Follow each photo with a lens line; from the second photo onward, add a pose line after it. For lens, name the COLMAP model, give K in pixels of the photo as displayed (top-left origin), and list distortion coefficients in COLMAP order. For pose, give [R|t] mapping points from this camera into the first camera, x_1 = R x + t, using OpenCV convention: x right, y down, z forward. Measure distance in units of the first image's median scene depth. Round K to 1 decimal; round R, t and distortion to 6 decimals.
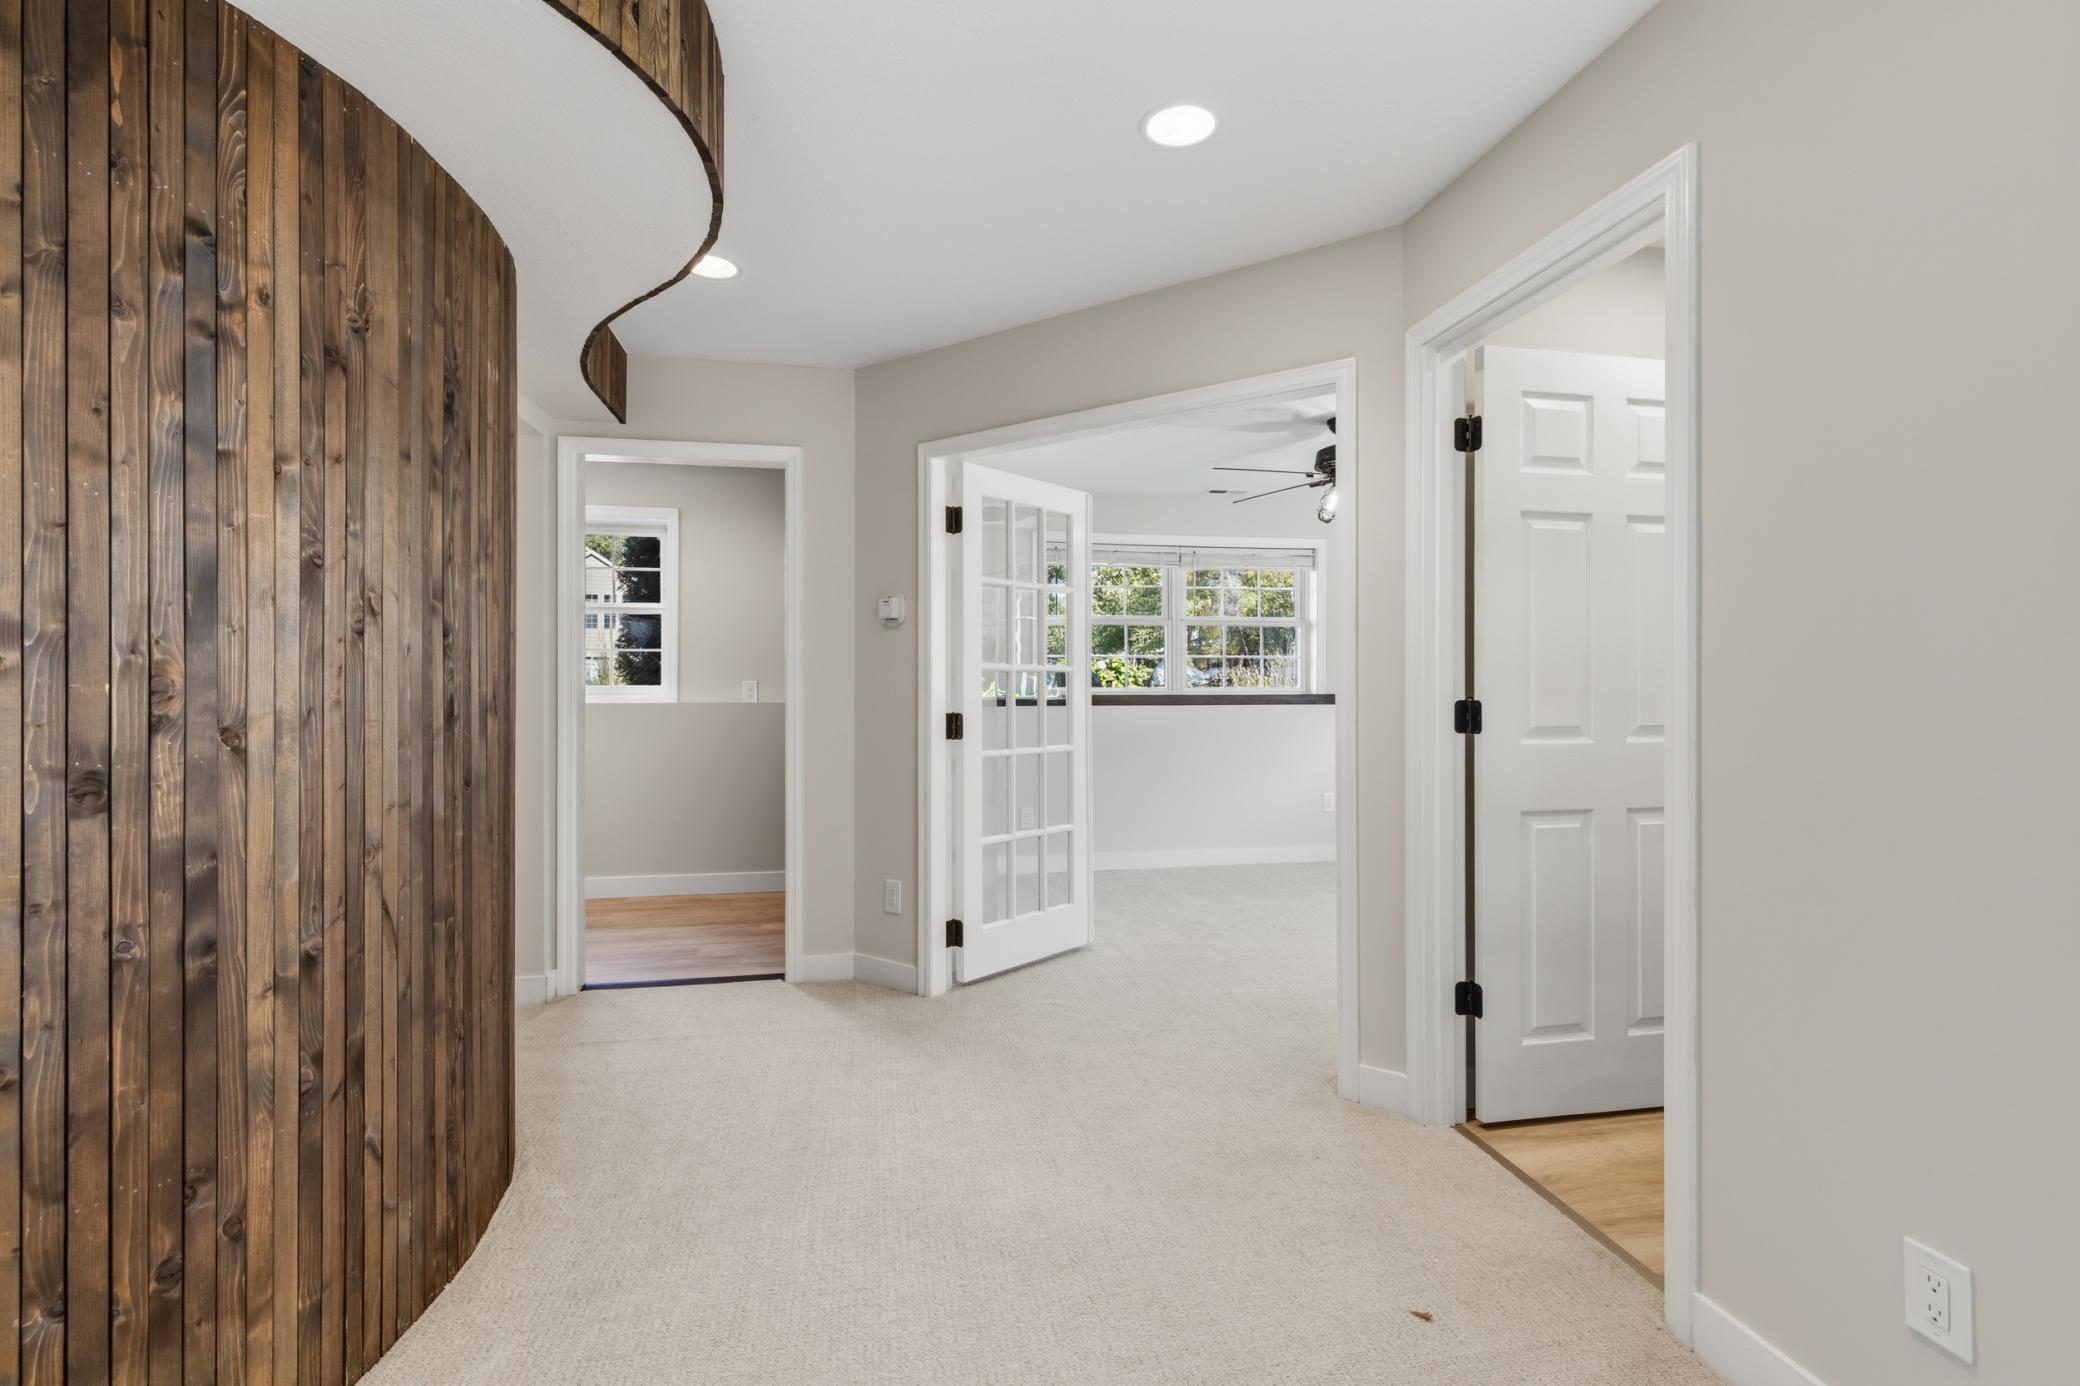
lens RADIAL K [[930.1, 0, 1036.3], [0, 930.1, 684.8], [0, 0, 1]] dist [0.004026, -0.001040]
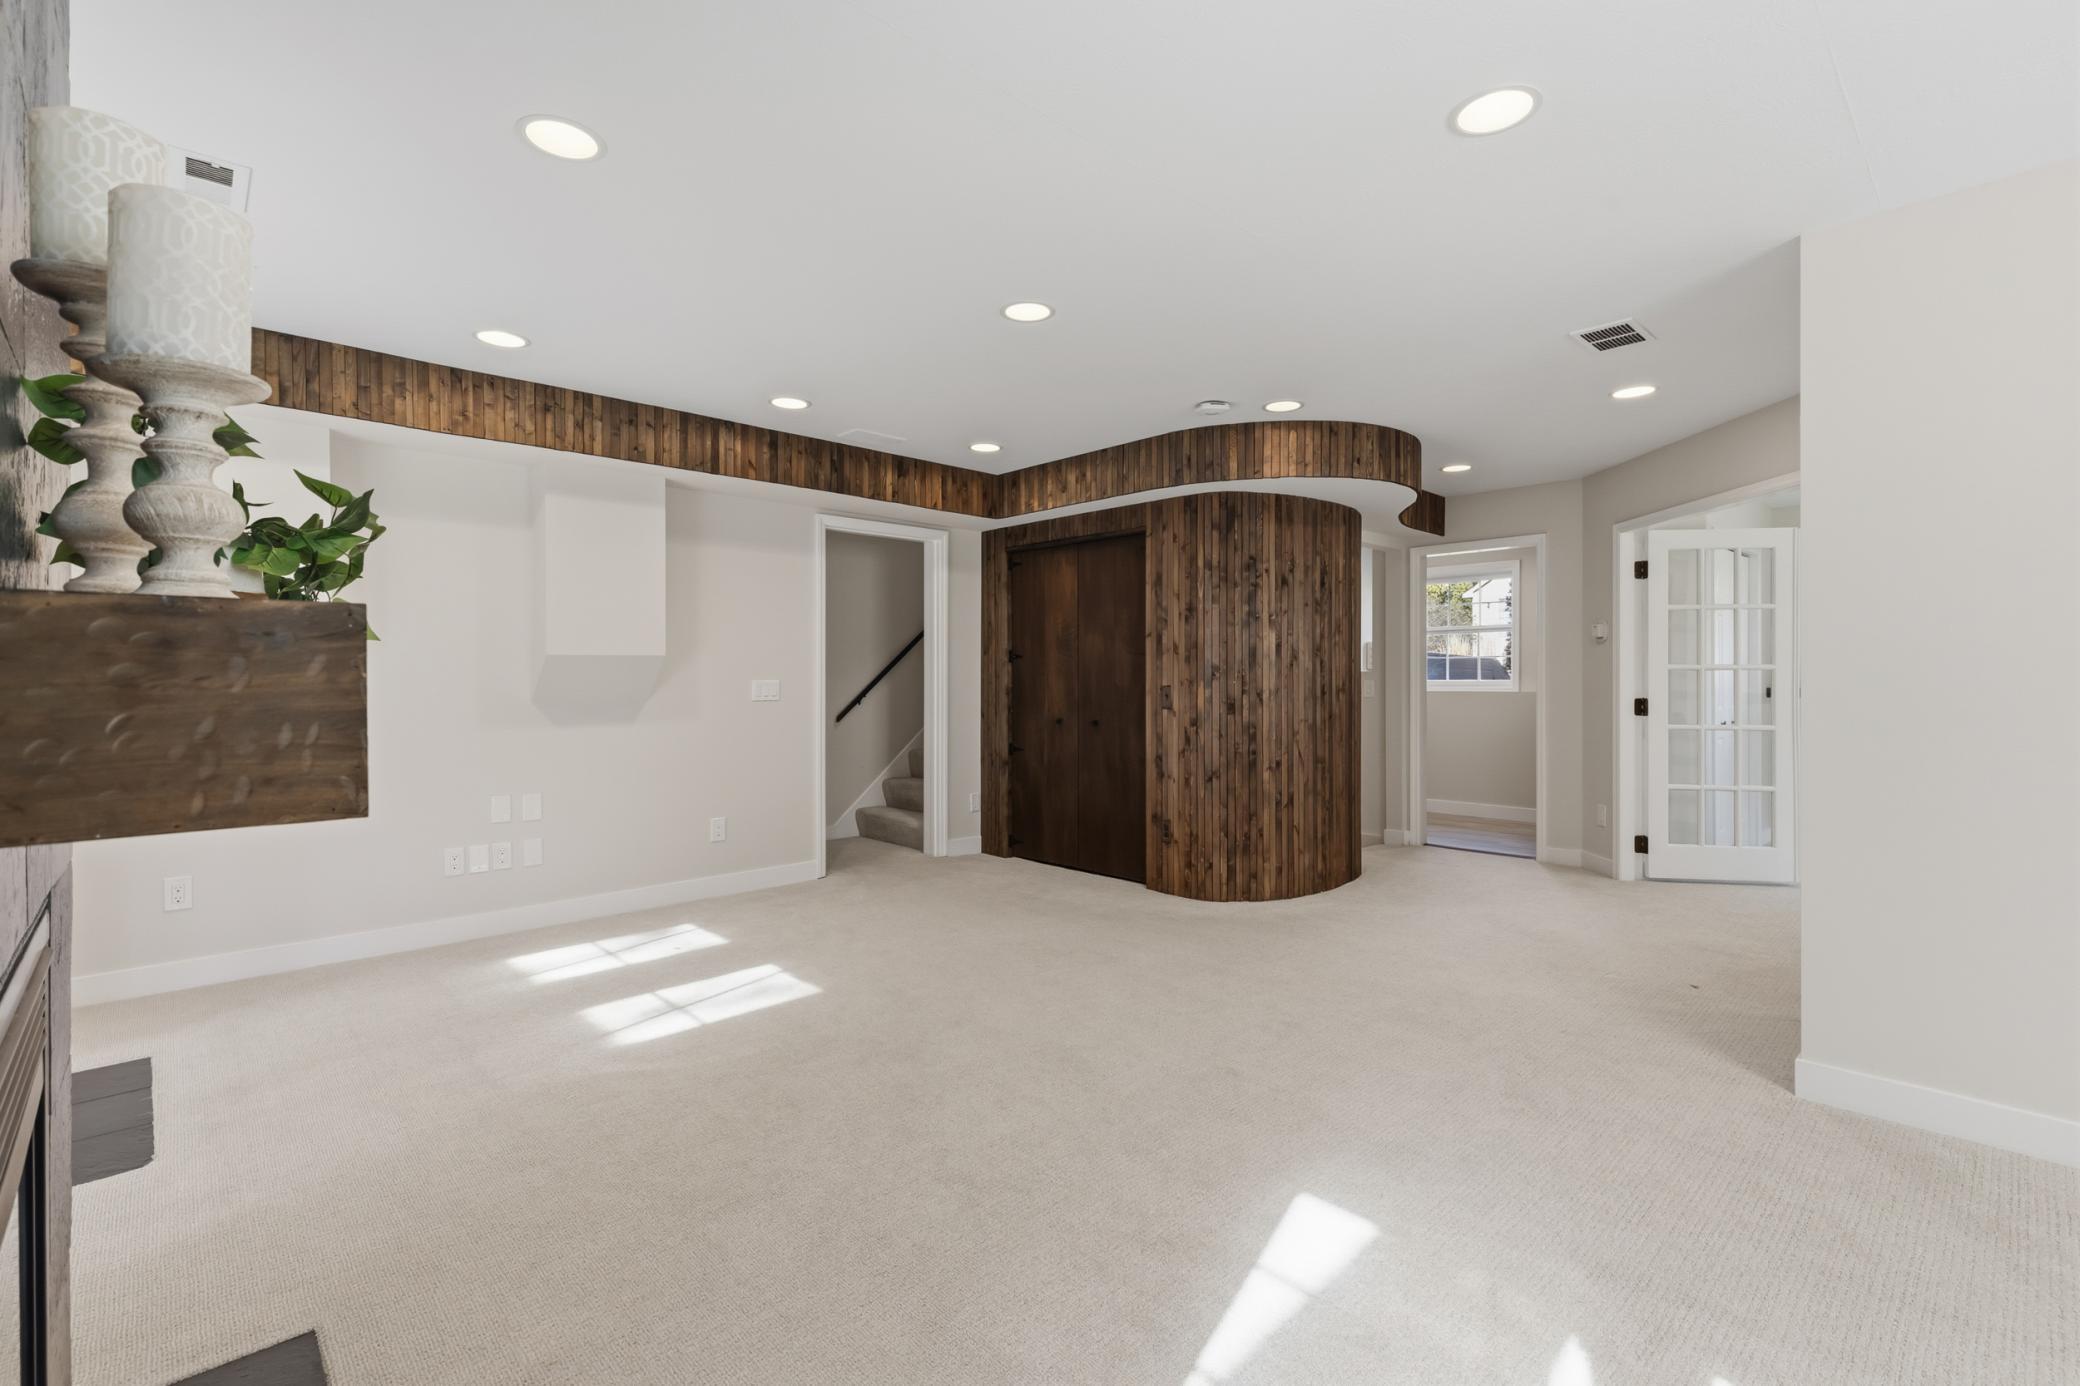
lens RADIAL K [[930.1, 0, 1039.2], [0, 930.1, 685.8], [0, 0, 1]] dist [0.004026, -0.001040]
pose [[0.540470, 0.002567, -0.841359, 1.606601], [0.004017, 0.999976, 0.005631, -0.006096], [0.841354, -0.006423, 0.540447, -1.565660]]
